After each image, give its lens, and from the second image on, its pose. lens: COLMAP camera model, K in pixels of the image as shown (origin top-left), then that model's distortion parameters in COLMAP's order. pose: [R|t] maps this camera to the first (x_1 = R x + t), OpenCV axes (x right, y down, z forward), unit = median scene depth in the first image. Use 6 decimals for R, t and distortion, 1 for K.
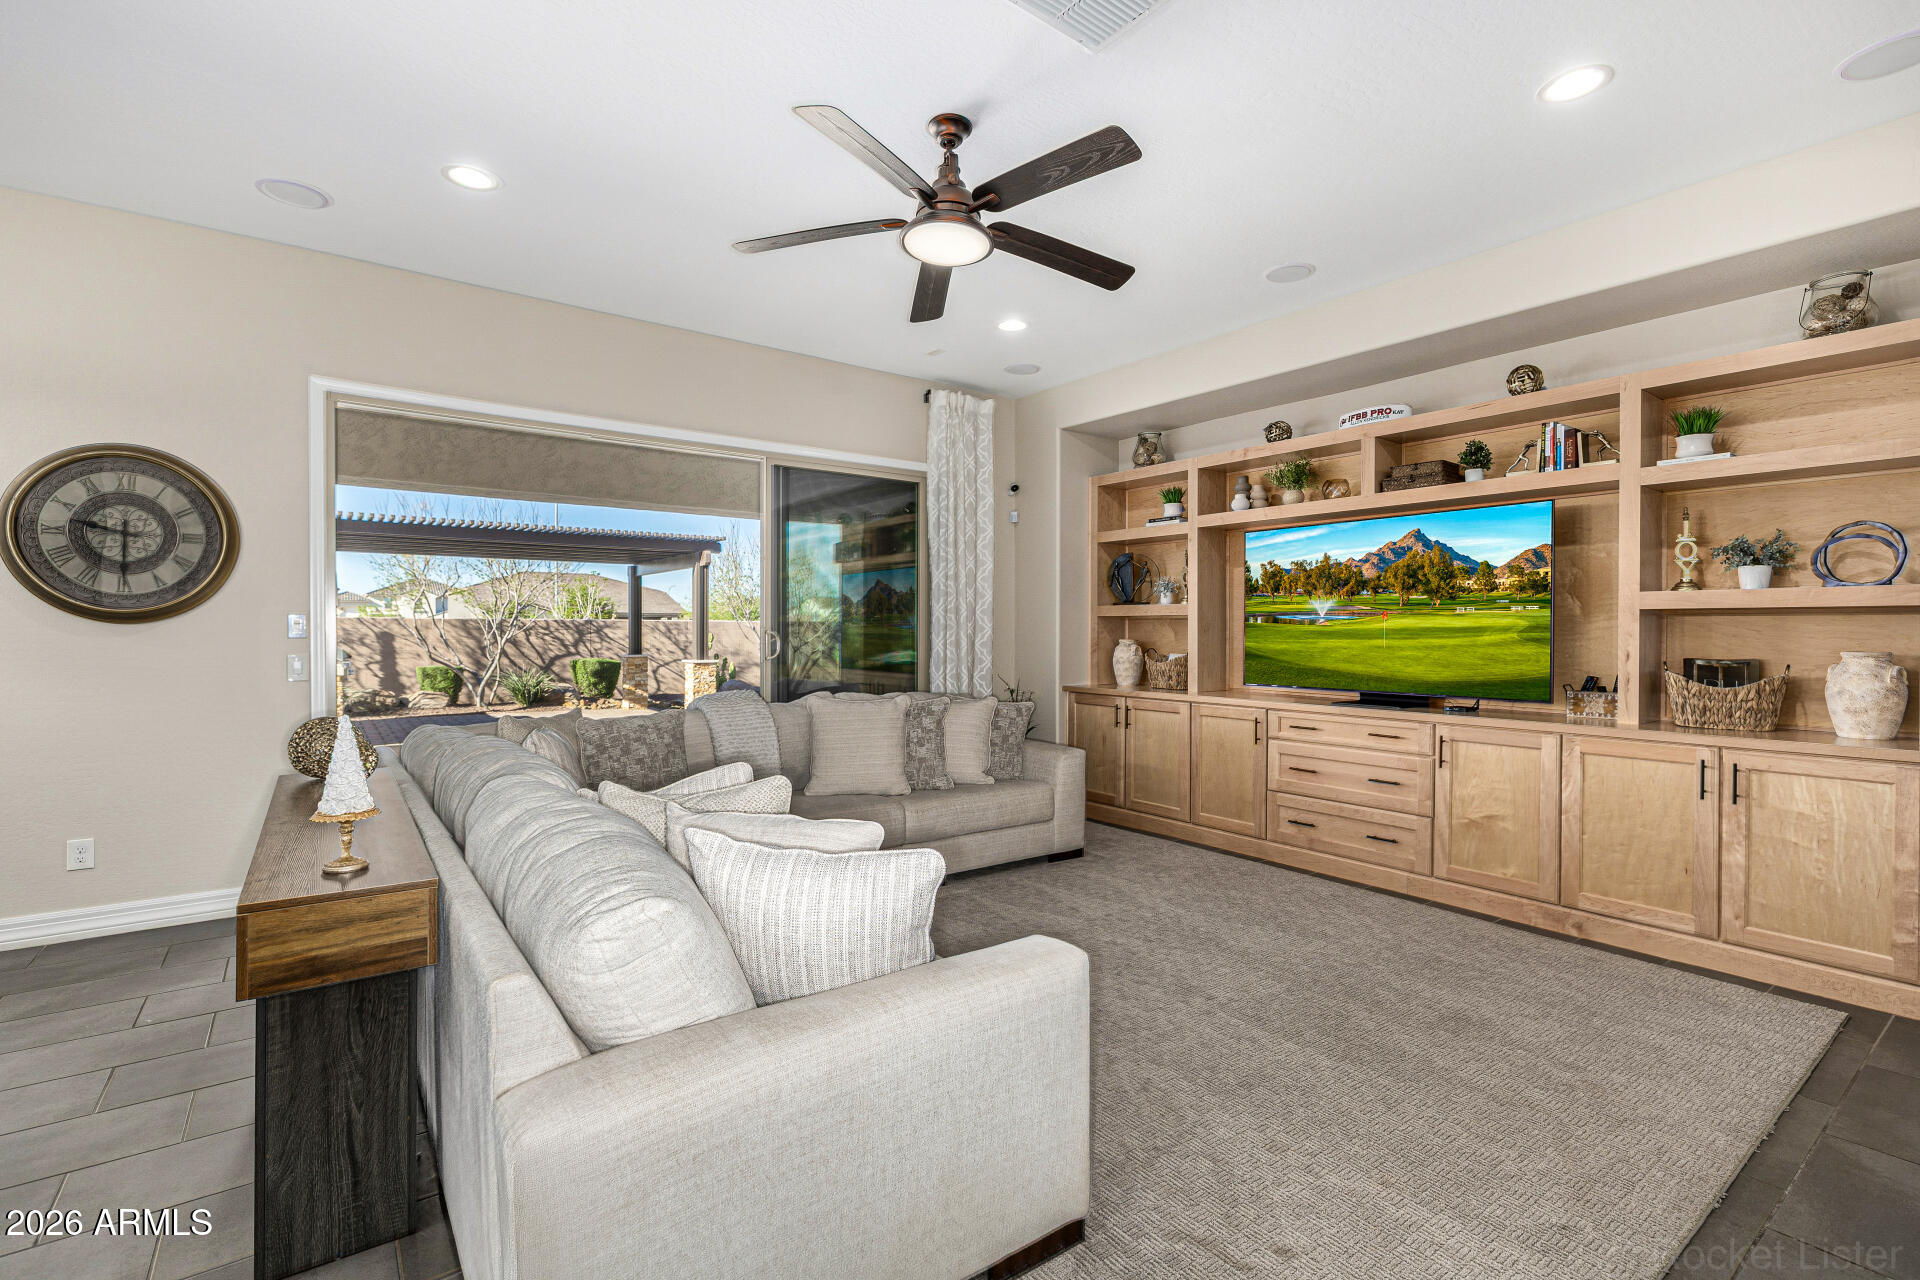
lens RADIAL K [[860.5, 0, 955.7], [0, 860.5, 631.1], [0, 0, 1]] dist [-0.006787, 0.000528]
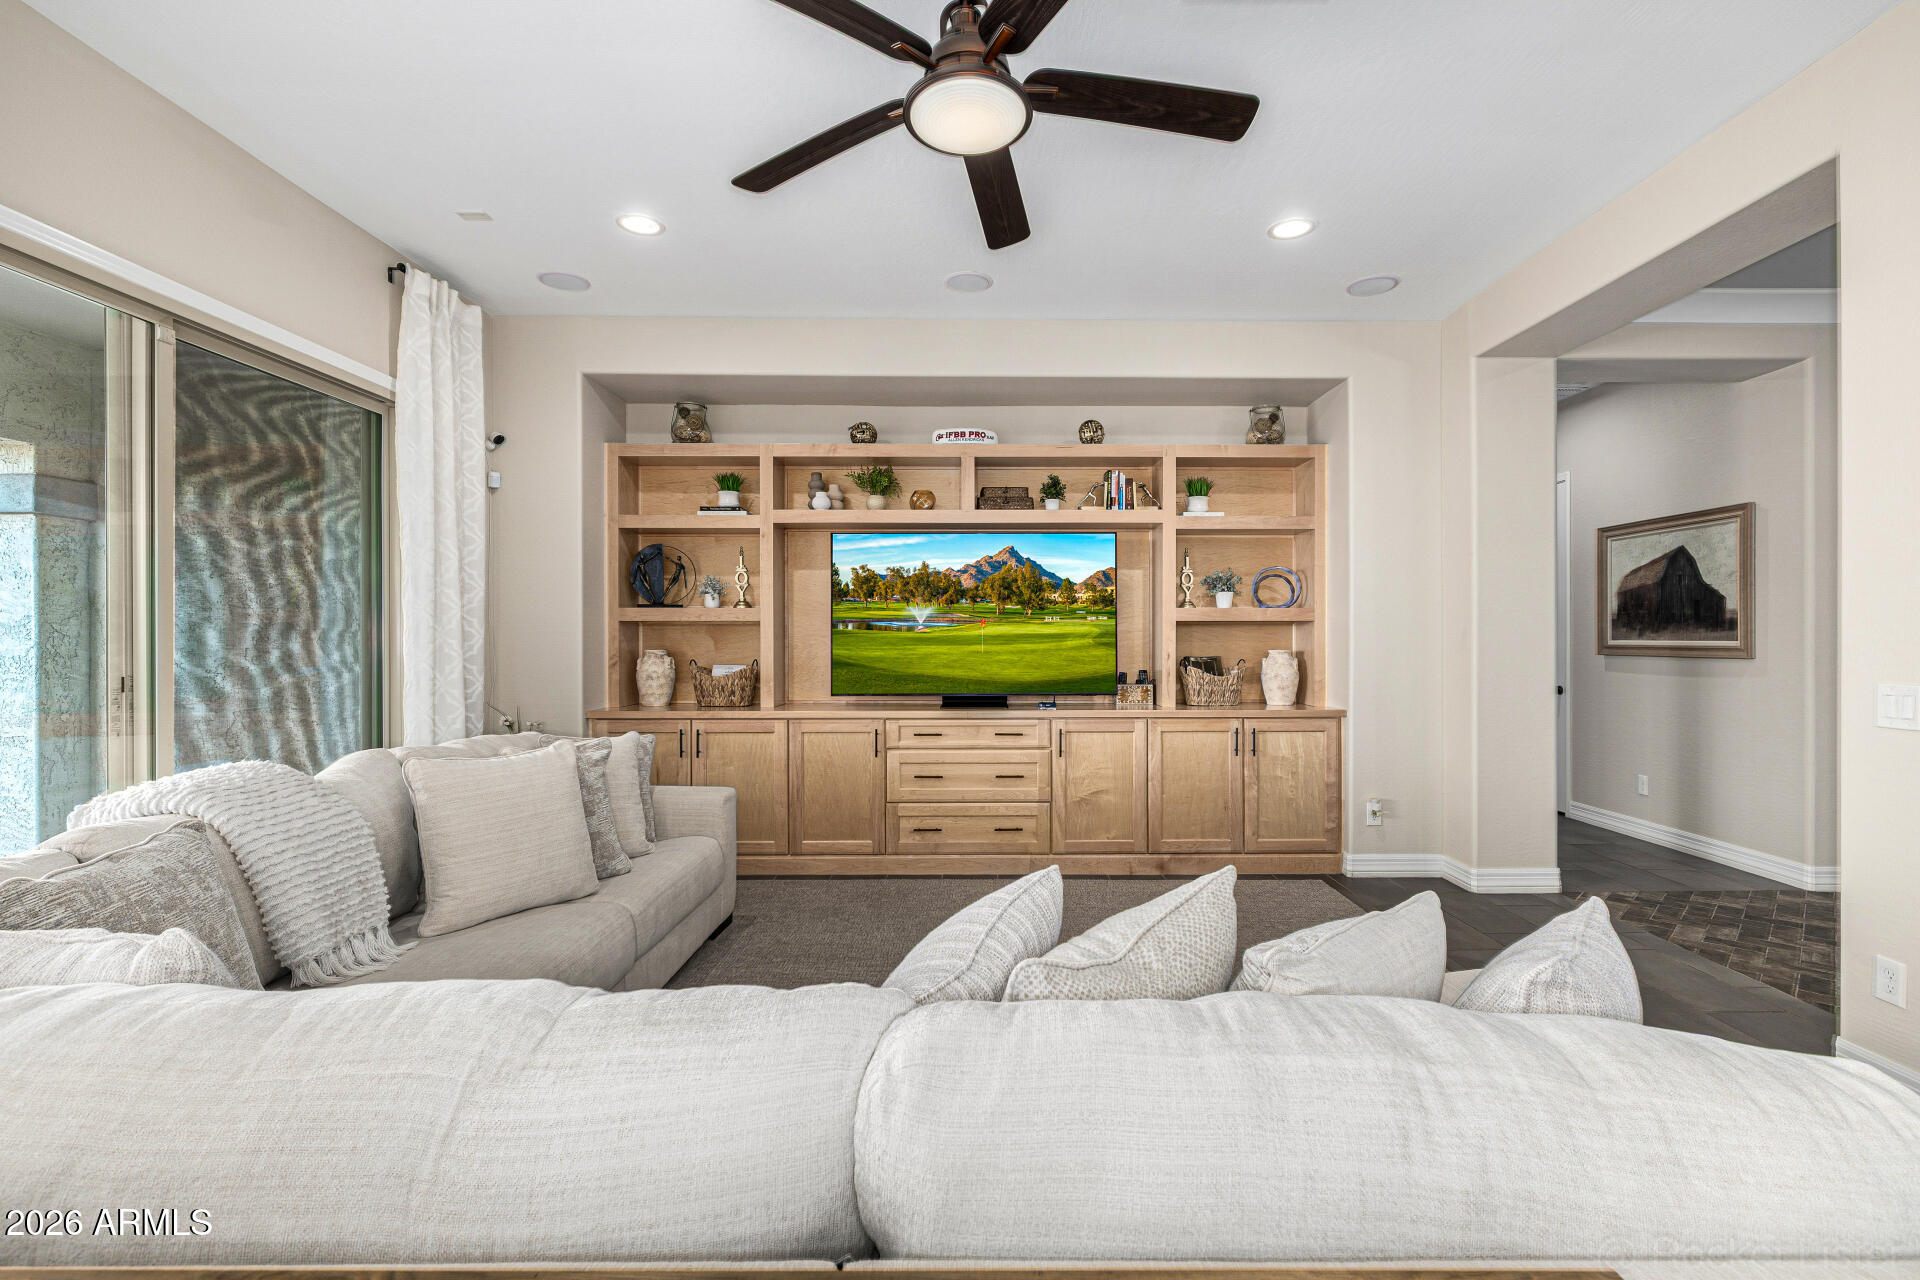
lens RADIAL K [[860.5, 0, 974.1], [0, 860.5, 628.8], [0, 0, 1]] dist [-0.006787, 0.000528]
pose [[0.588236, -0.001014, 0.808689, -0.415058], [0.005008, 0.999985, -0.002389, -0.009258], [-0.808674, 0.005455, 0.588232, 0.399939]]
